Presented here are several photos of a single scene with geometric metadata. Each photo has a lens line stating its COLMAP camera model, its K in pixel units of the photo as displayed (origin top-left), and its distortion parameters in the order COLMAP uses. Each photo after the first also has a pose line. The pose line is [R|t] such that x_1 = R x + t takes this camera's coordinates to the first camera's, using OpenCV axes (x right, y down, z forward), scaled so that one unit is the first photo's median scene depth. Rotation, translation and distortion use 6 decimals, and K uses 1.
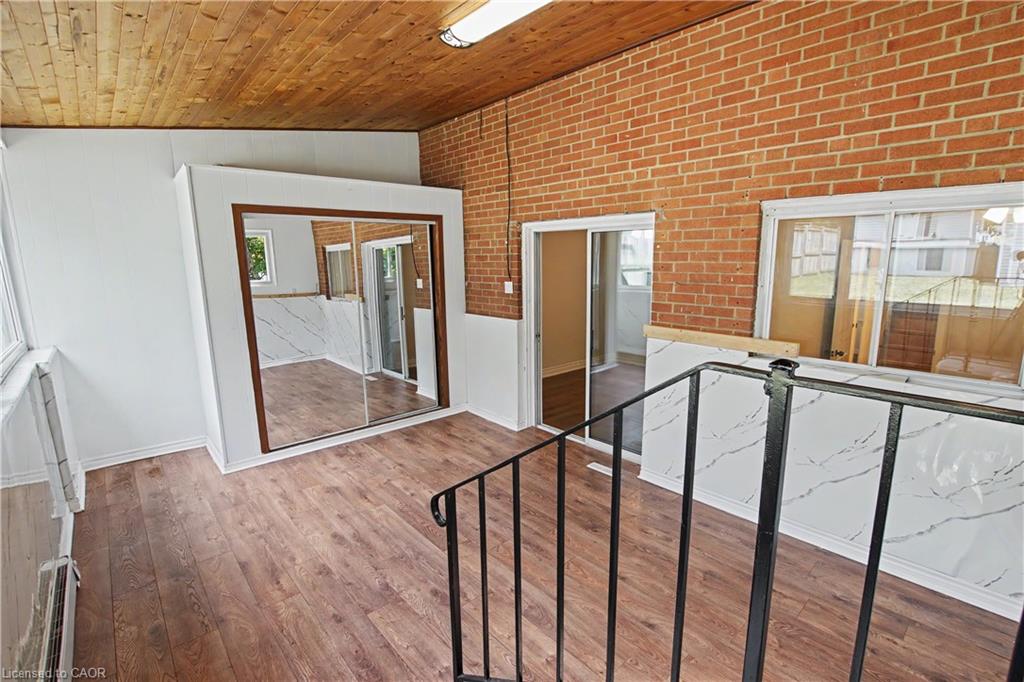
lens RADIAL K [[464.1, 0, 512.0], [0, 464.1, 341.0], [0, 0, 1]] dist [-0.029336, 0.000232]
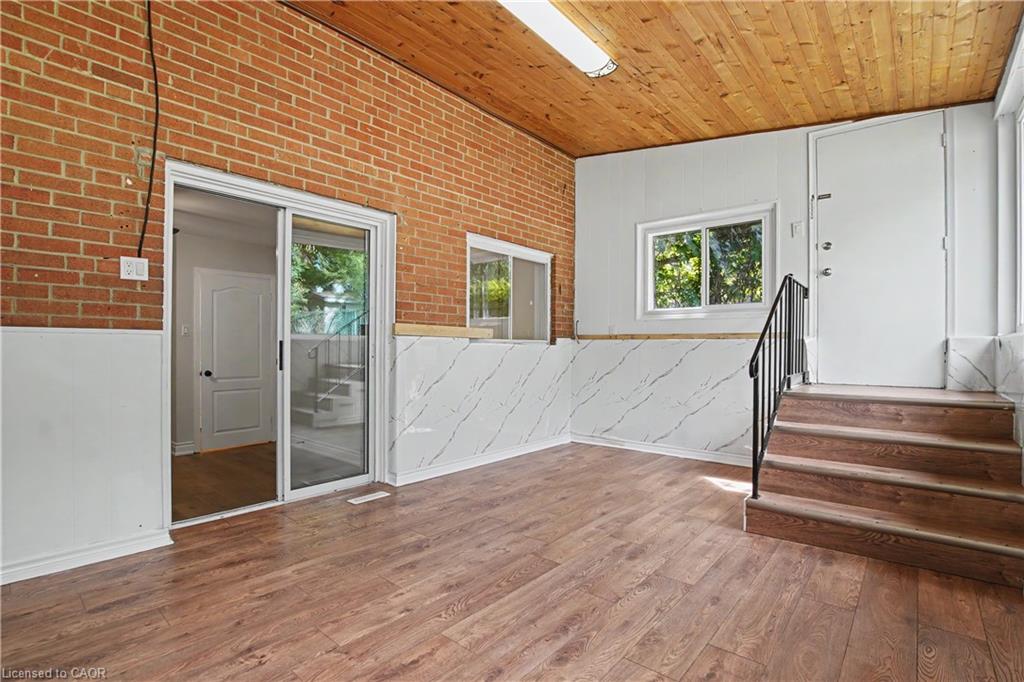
lens RADIAL K [[478.1, 0, 514.2], [0, 478.1, 345.8], [0, 0, 1]] dist [-0.030575, 0.001260]
pose [[-0.122187, 0.012722, 0.992426, -0.804746], [0.168074, 0.985741, 0.008057, 0.051243], [-0.978172, 0.167786, -0.122583, 0.930534]]
